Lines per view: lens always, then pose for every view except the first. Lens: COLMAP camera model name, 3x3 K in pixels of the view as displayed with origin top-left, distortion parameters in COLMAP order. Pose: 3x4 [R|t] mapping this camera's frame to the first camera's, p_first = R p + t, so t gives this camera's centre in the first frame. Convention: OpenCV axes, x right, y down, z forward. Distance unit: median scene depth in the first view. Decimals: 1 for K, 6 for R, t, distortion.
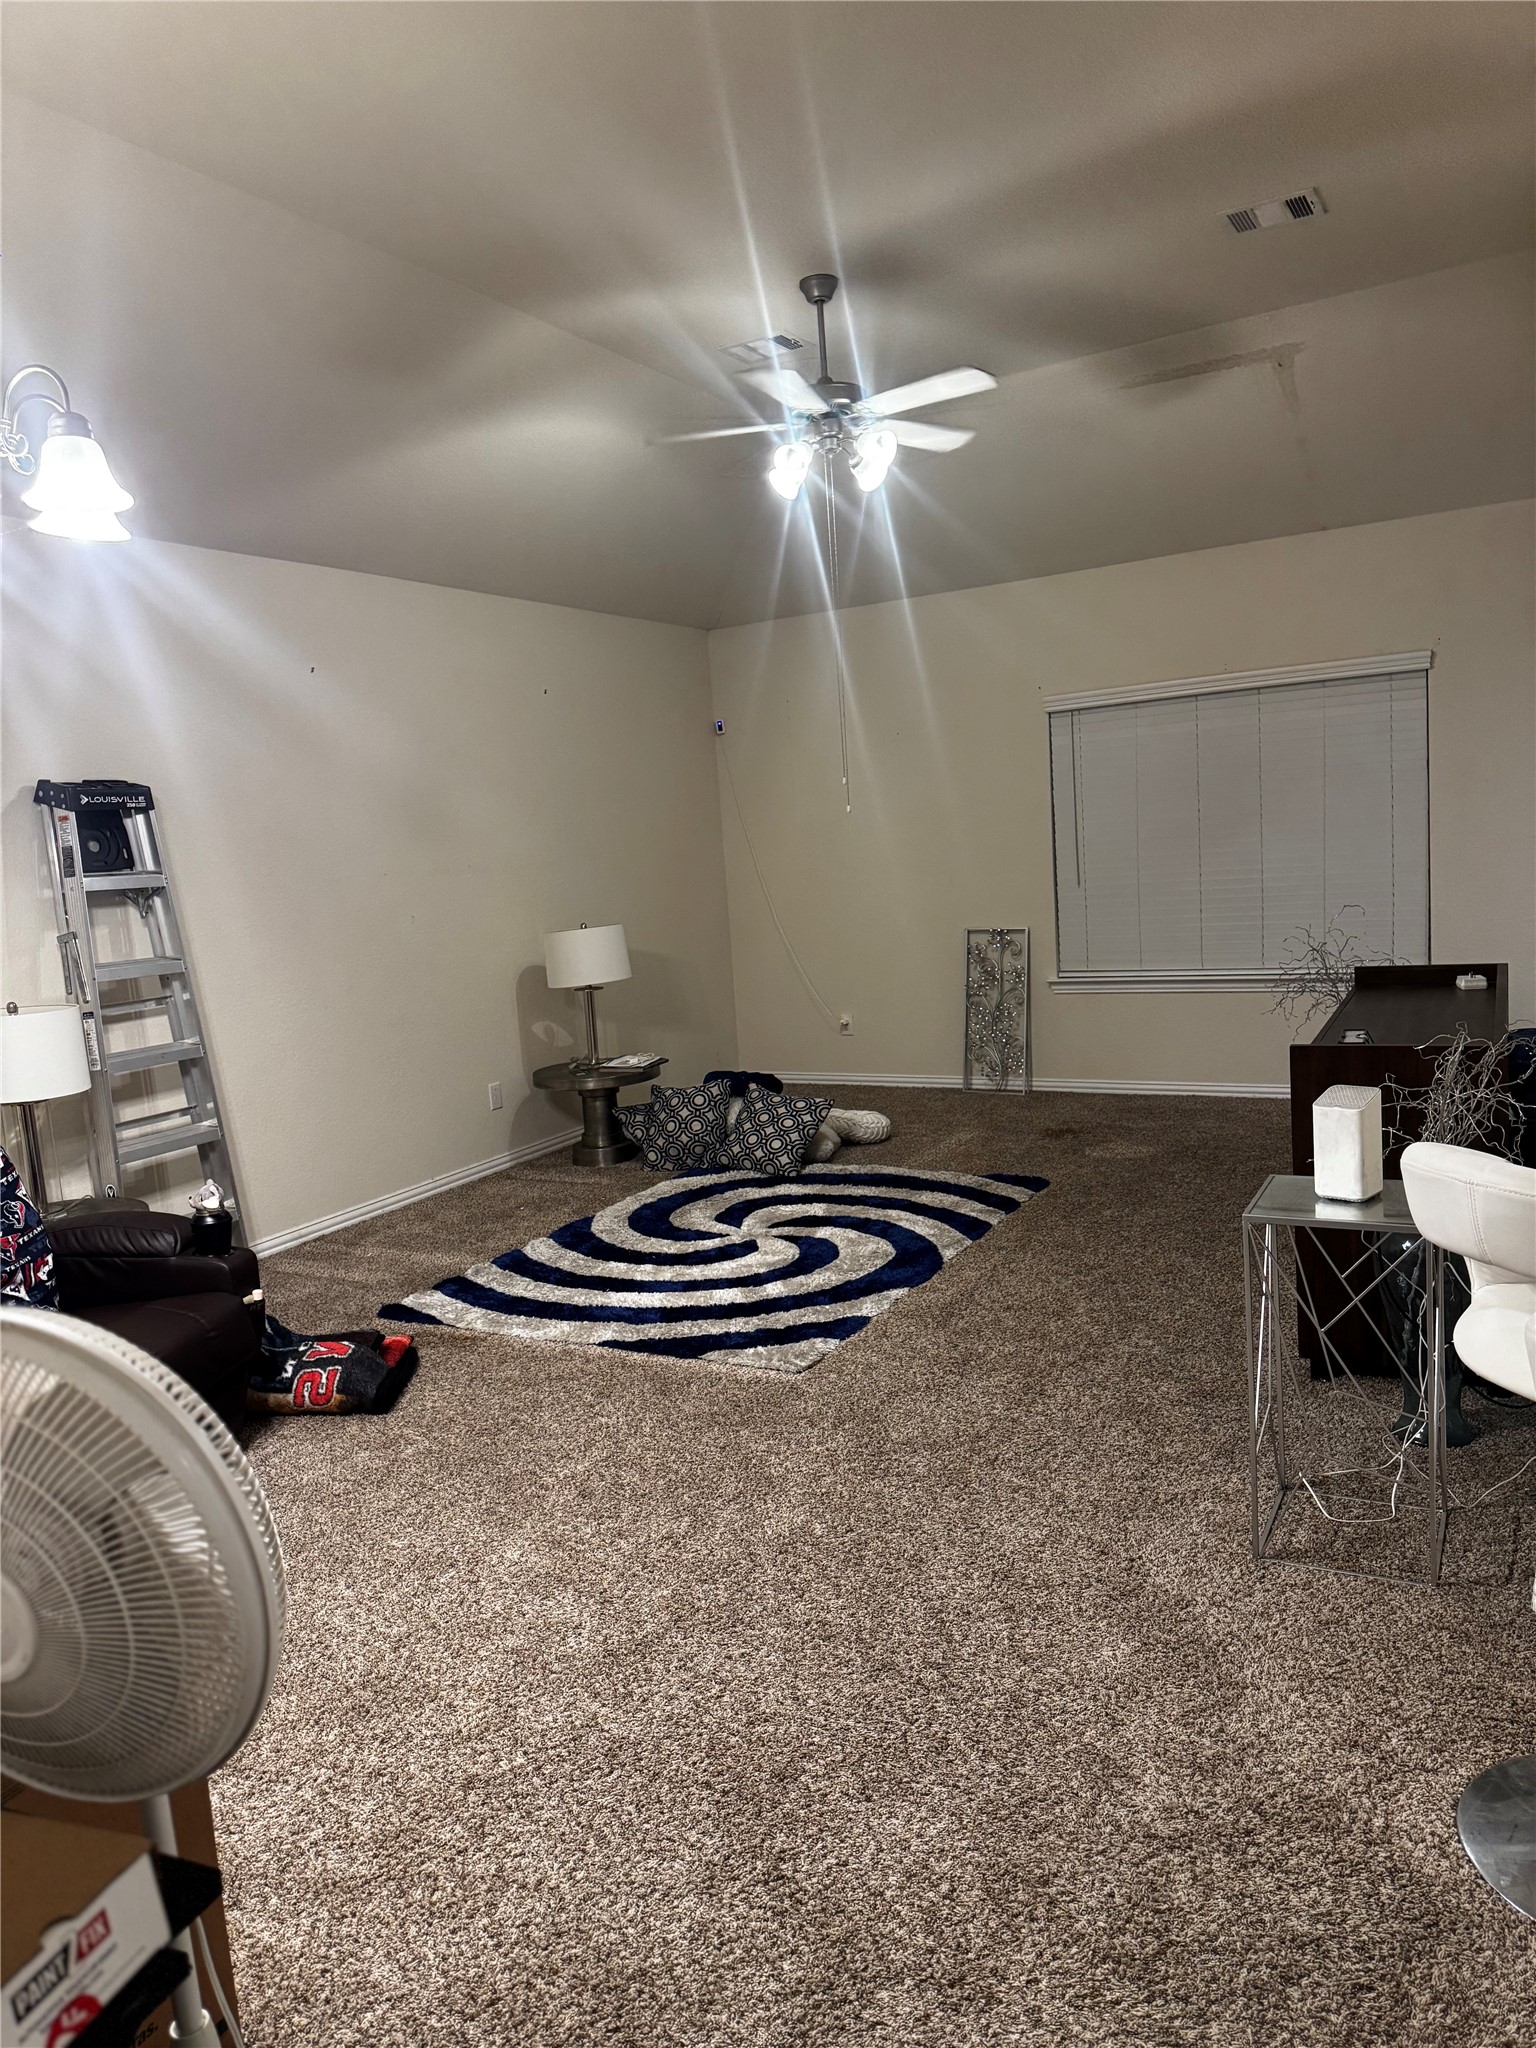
lens RADIAL K [[1429.9, 0, 773.0], [0, 1429.9, 1015.5], [0, 0, 1]] dist [0.173506, -0.299024]
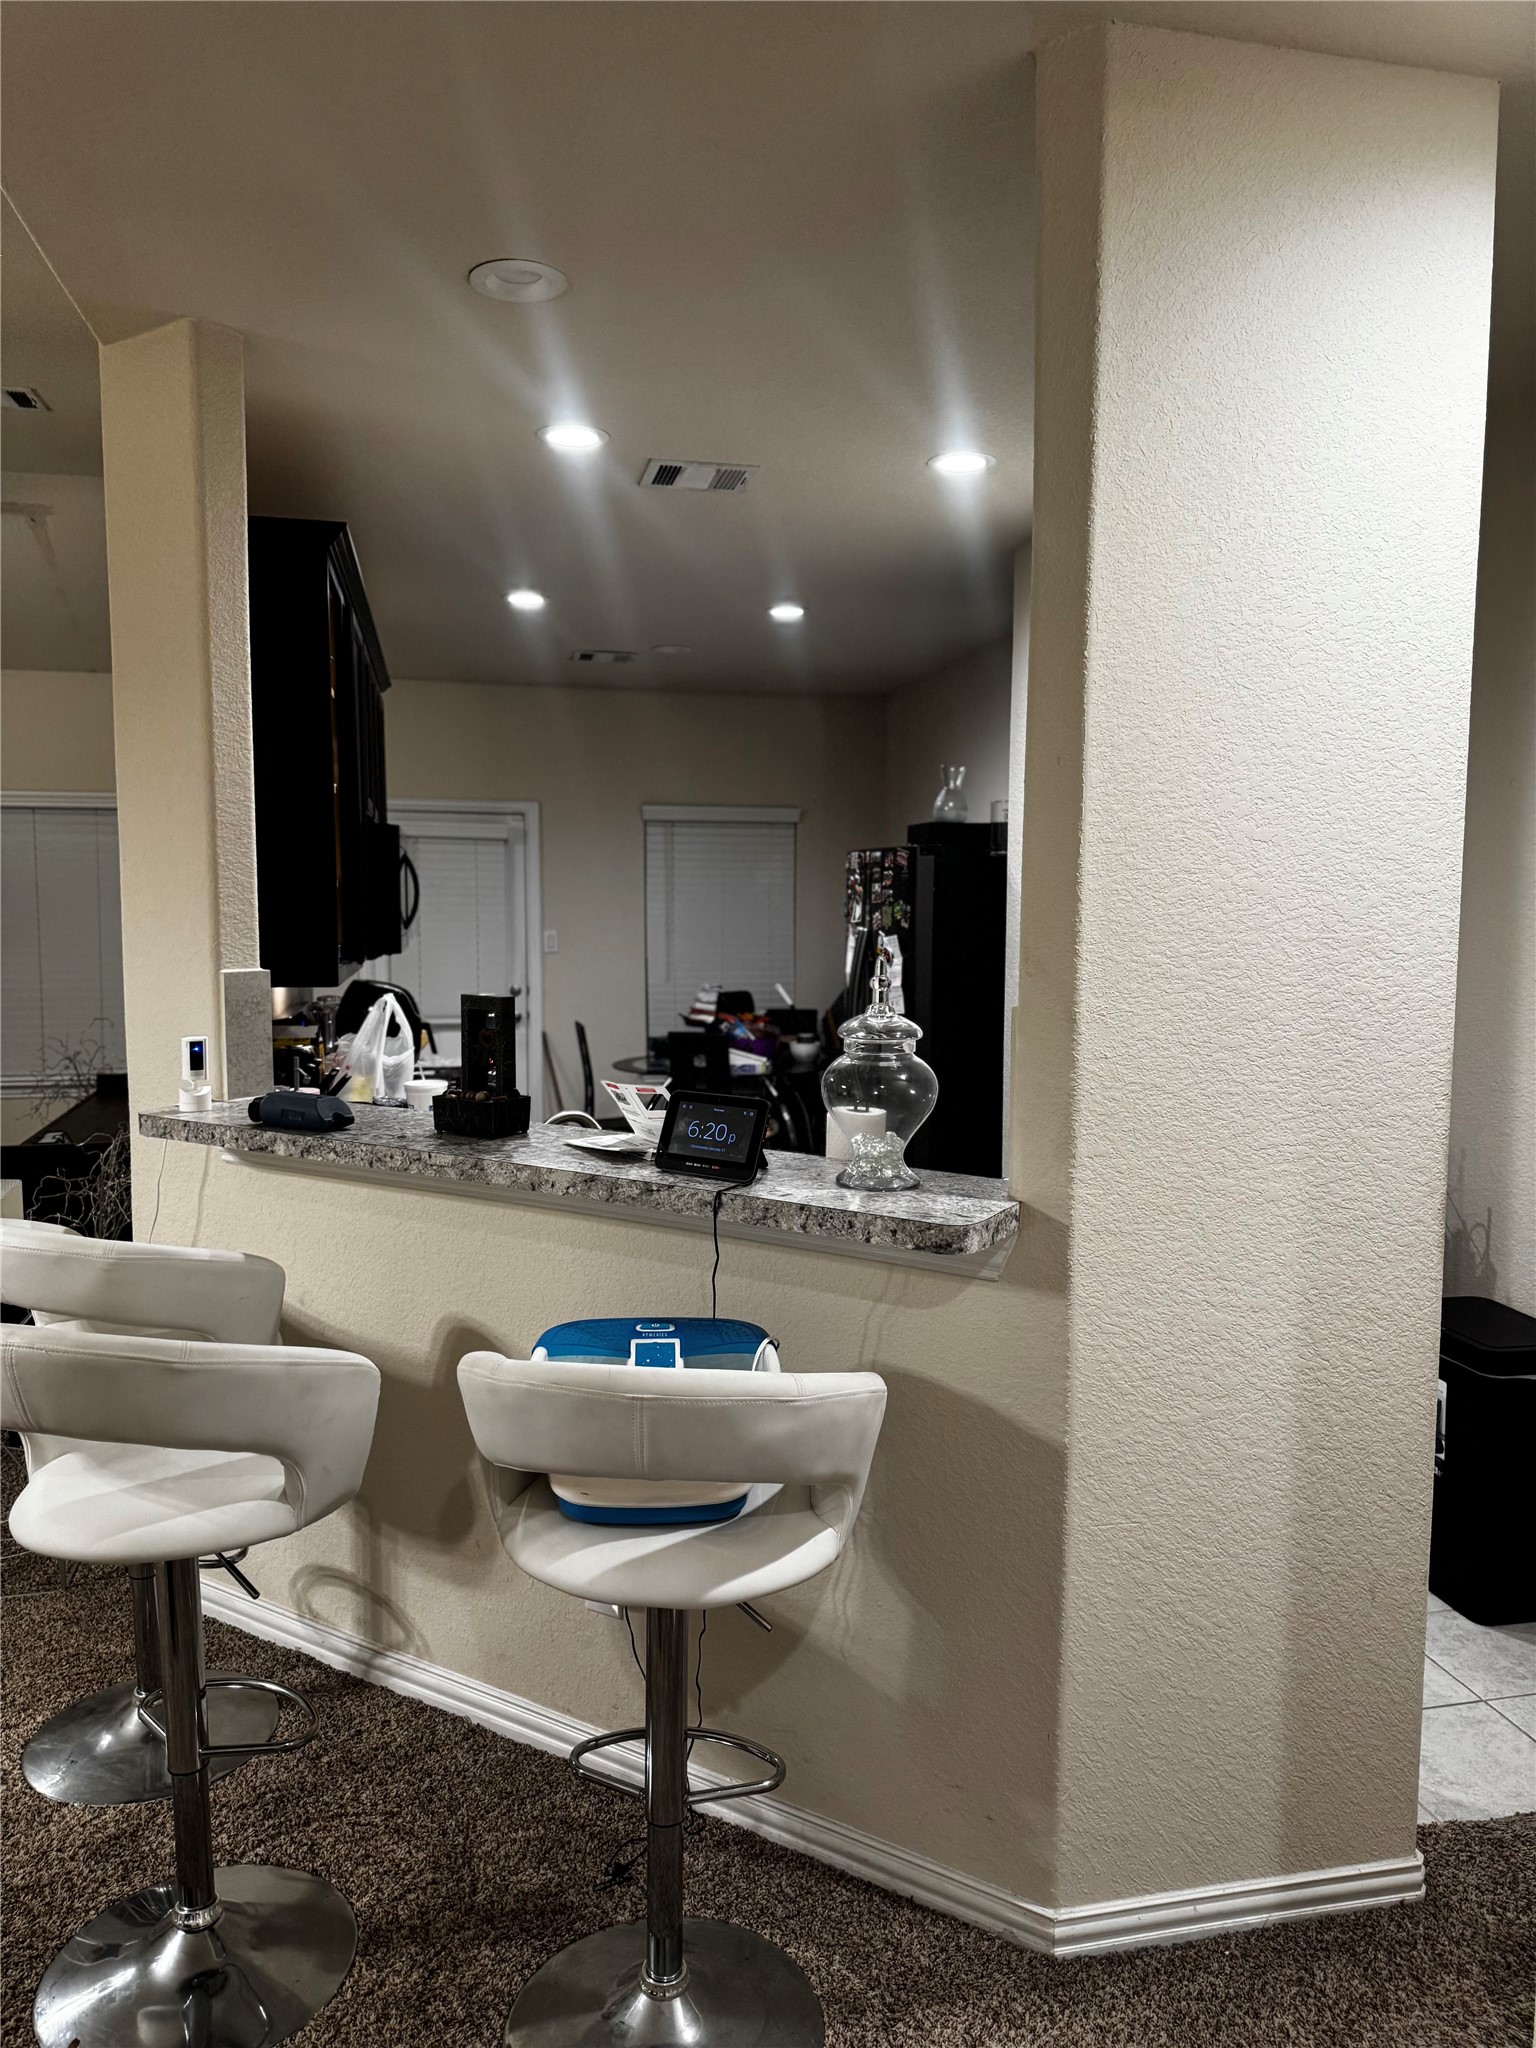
lens RADIAL K [[1458.2, 0, 768.0], [0, 1458.2, 1024.0], [0, 0, 1]] dist [0.022744, -0.025514]
pose [[0.751397, 0.010682, 0.659764, 0.044784], [0.032013, 0.998101, -0.052619, 0.003662], [-0.659073, 0.060659, 0.749628, -0.166525]]
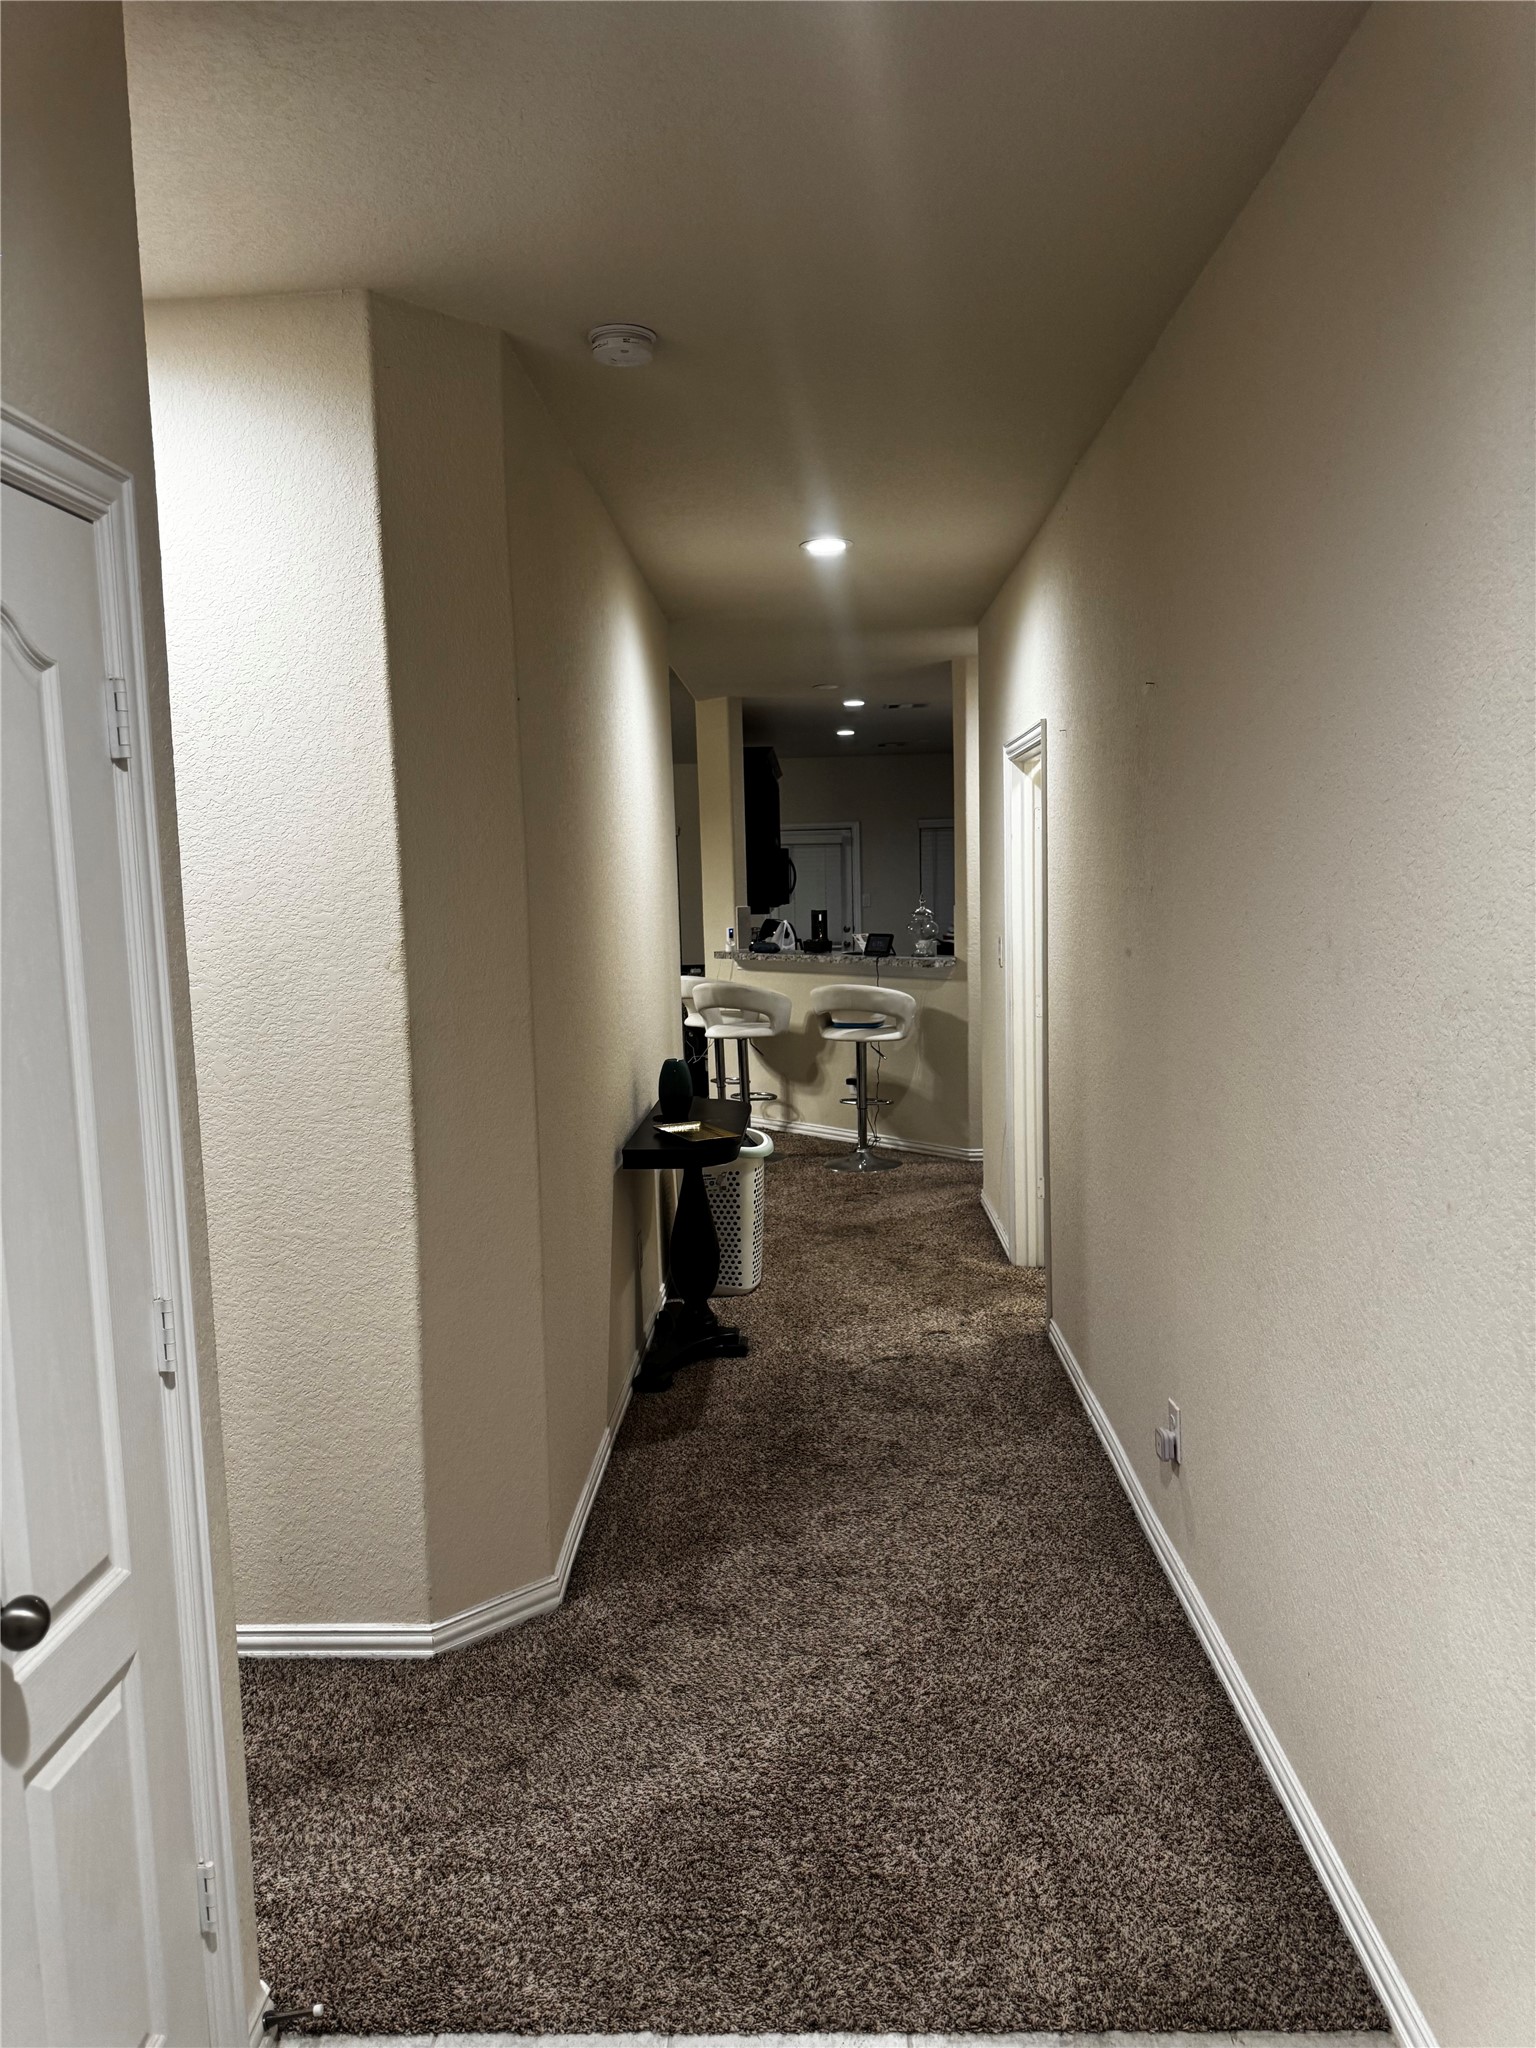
lens RADIAL K [[1449.3, 0, 773.5], [0, 1449.3, 1023.0], [0, 0, 1]] dist [0.139011, -0.214972]
pose [[0.888210, -0.007885, 0.459370, -0.525533], [0.029991, 0.998715, -0.040848, 0.164601], [-0.458457, 0.050059, 0.887305, -1.204082]]
